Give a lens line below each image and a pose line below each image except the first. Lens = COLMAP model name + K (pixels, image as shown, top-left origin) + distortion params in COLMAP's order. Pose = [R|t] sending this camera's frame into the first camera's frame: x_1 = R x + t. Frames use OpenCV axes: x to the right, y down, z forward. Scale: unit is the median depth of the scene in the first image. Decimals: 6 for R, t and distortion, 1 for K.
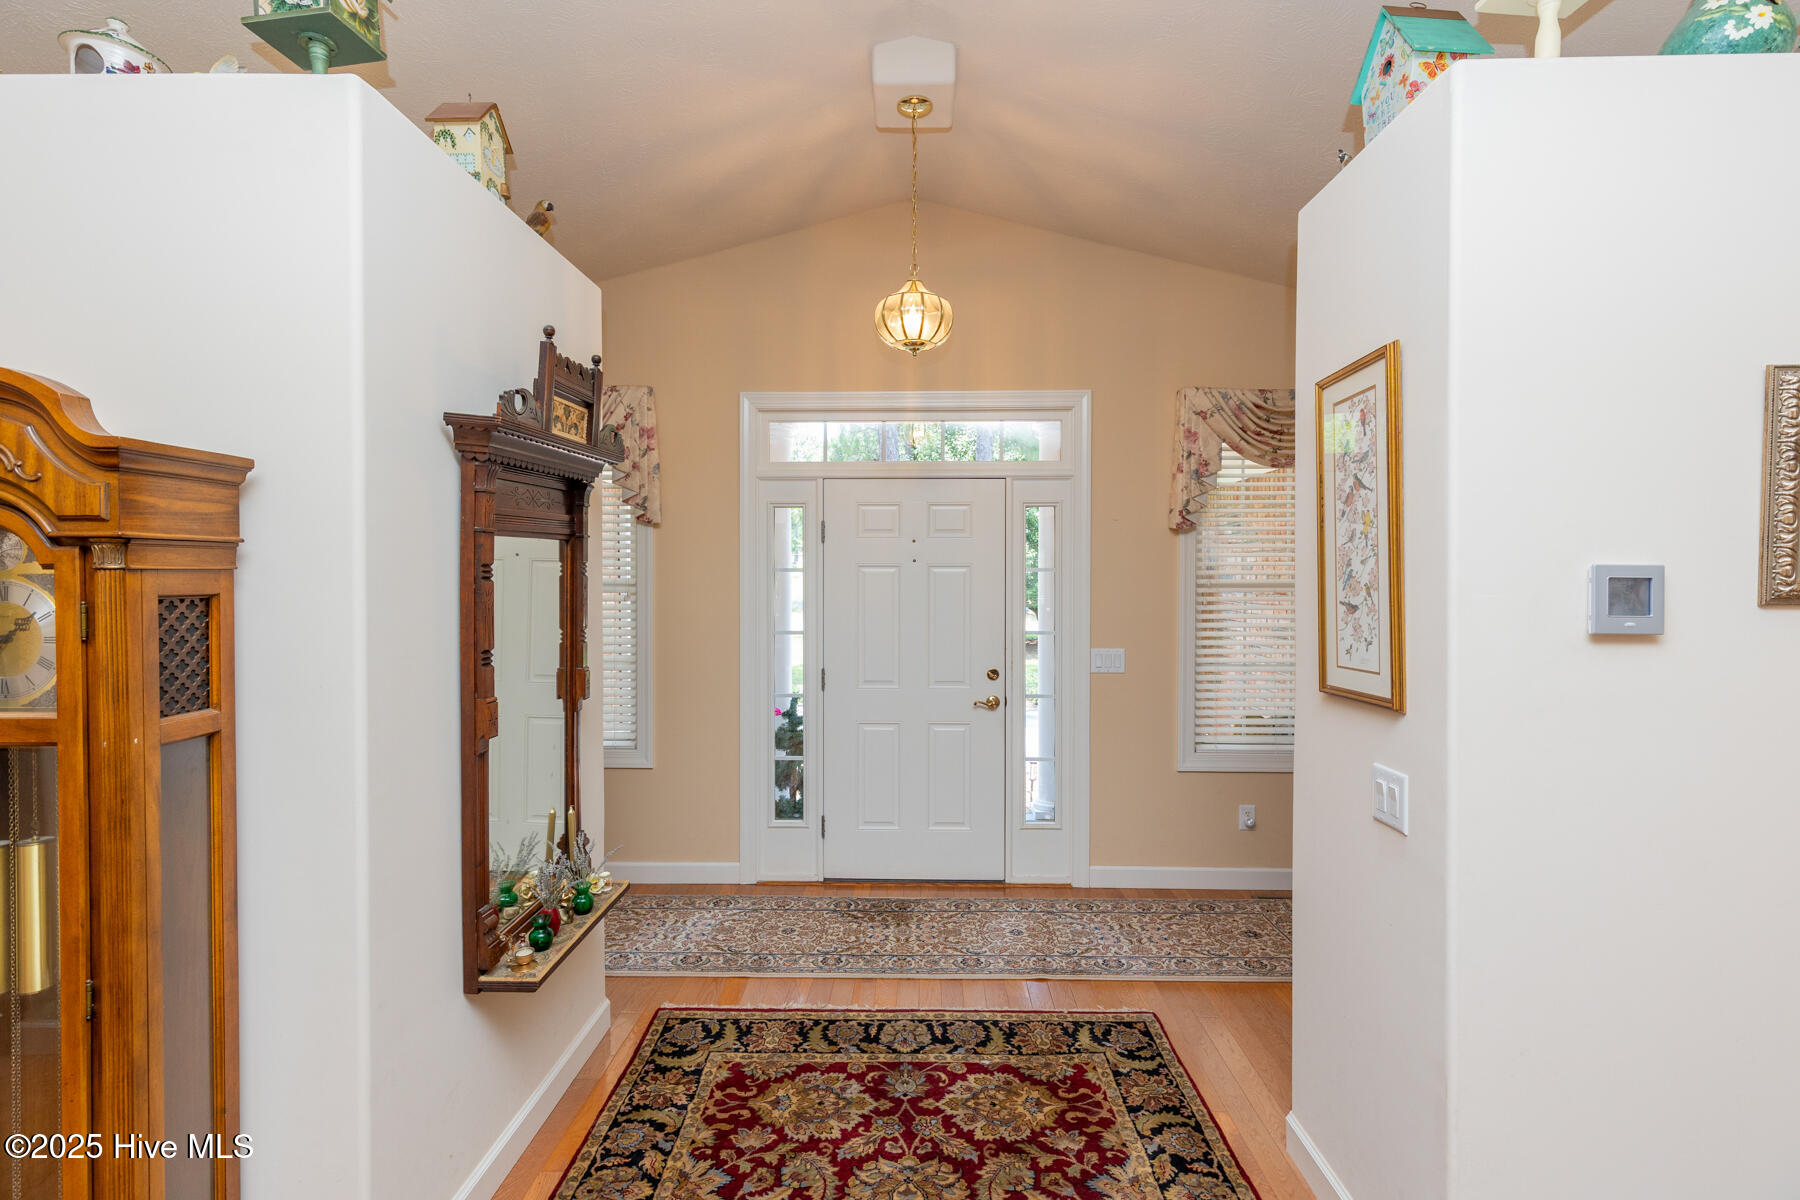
lens RADIAL K [[810.7, 0, 907.2], [0, 810.7, 599.1], [0, 0, 1]] dist [0.014538, -0.001693]
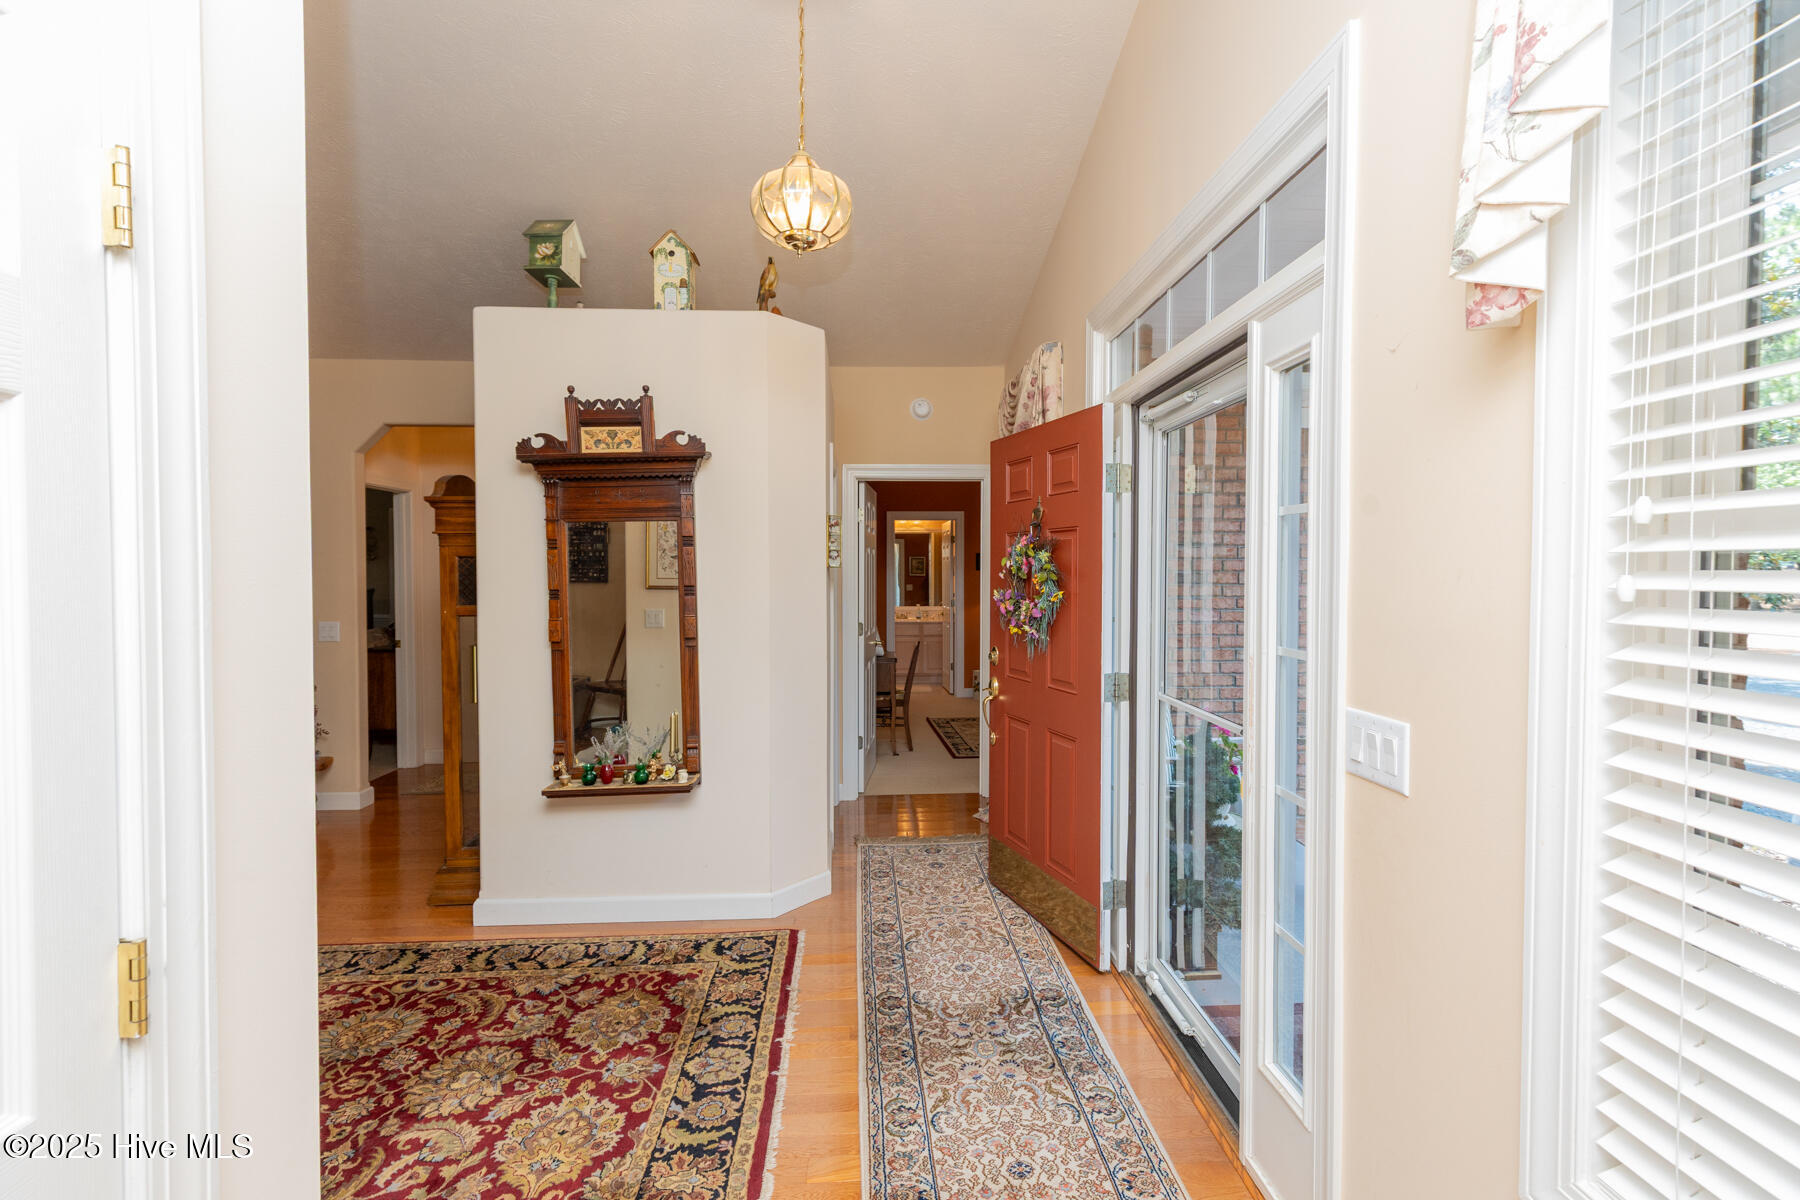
lens RADIAL K [[810.7, 0, 896.3], [0, 810.7, 596.9], [0, 0, 1]] dist [0.014538, -0.001693]
pose [[0.073781, 0.034147, -0.996690, 1.058202], [-0.025020, 0.999162, 0.032380, 0.004014], [0.996961, 0.022548, 0.074574, 1.364780]]
